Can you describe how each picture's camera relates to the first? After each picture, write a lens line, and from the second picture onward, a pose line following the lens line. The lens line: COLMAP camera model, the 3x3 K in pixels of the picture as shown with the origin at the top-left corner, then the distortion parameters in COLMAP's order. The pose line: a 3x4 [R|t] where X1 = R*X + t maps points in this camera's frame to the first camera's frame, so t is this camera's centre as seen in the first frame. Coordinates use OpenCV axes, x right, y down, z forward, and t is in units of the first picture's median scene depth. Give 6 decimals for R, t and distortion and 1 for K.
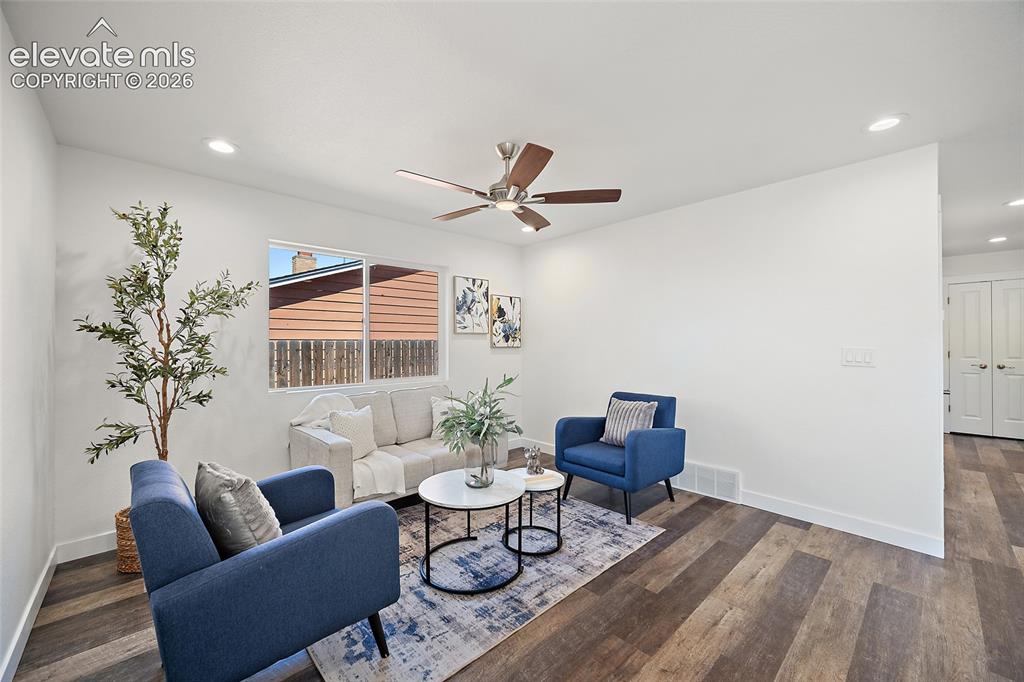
lens RADIAL K [[403.7, 0, 505.5], [0, 403.7, 334.9], [0, 0, 1]] dist [-0.004197, 0.001113]
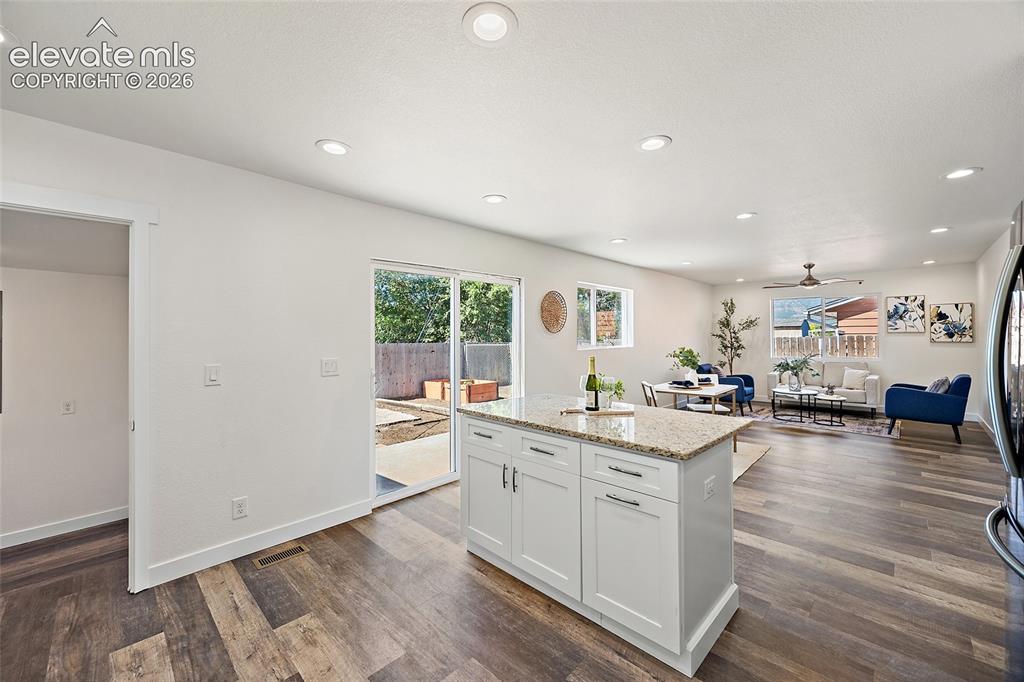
lens RADIAL K [[403.7, 0, 513.6], [0, 403.7, 332.4], [0, 0, 1]] dist [-0.004197, 0.001113]
pose [[0.050376, -0.005898, -0.998713, 2.063391], [0.028636, 0.999580, -0.004459, -0.059632], [0.998320, -0.028374, 0.050524, -0.847545]]
